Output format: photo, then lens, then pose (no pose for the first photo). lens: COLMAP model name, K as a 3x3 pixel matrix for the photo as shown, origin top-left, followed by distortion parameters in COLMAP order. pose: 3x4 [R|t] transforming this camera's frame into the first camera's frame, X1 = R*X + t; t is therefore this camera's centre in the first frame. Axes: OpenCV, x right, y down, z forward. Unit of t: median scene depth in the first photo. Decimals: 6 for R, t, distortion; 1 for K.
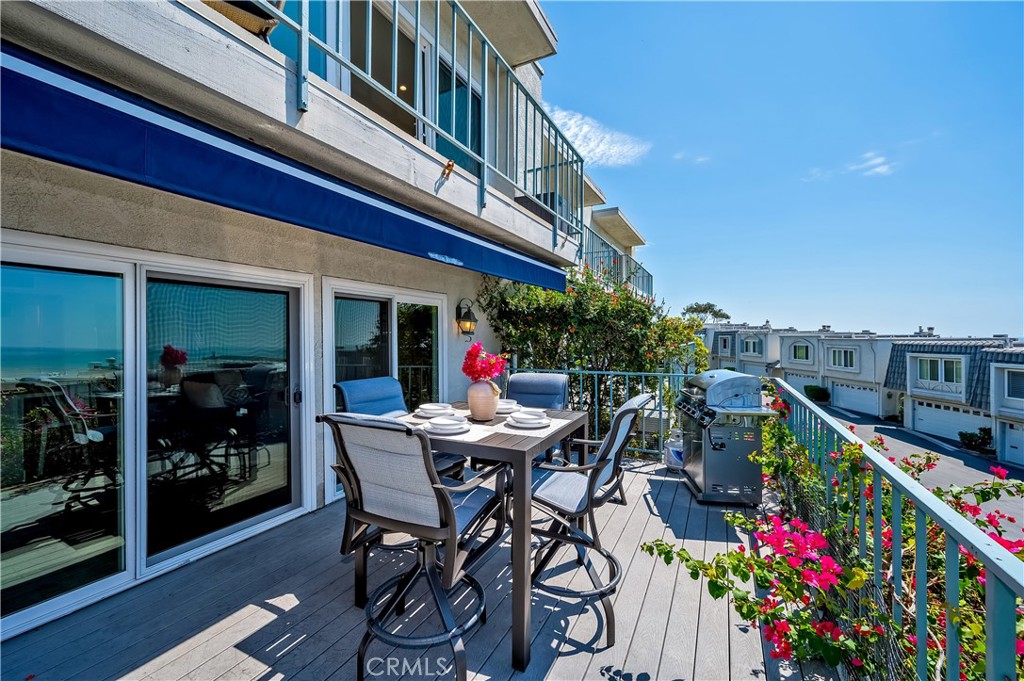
lens RADIAL K [[414.8, 0, 512.0], [0, 414.8, 340.5], [0, 0, 1]] dist [0.001304, -0.000025]
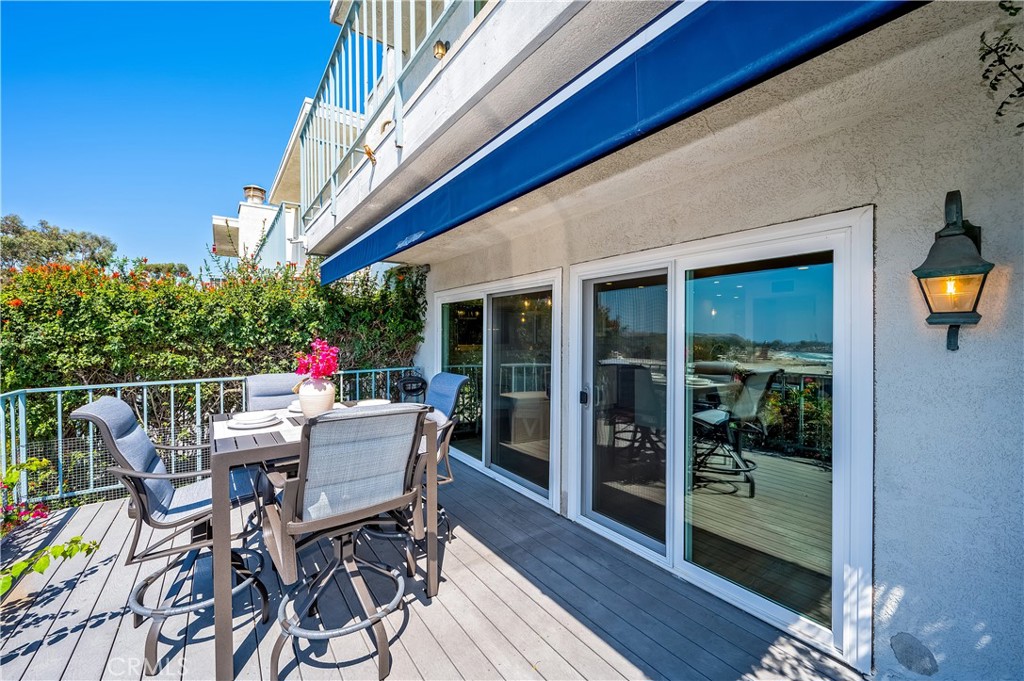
lens RADIAL K [[422.1, 0, 512.0], [0, 422.1, 340.5], [0, 0, 1]] dist [-0.001370, -0.000194]
pose [[-0.462041, 0.011206, -0.886788, 0.427572], [-0.020470, 0.999519, 0.023296, -0.008598], [0.886622, 0.028917, -0.461590, 1.344131]]
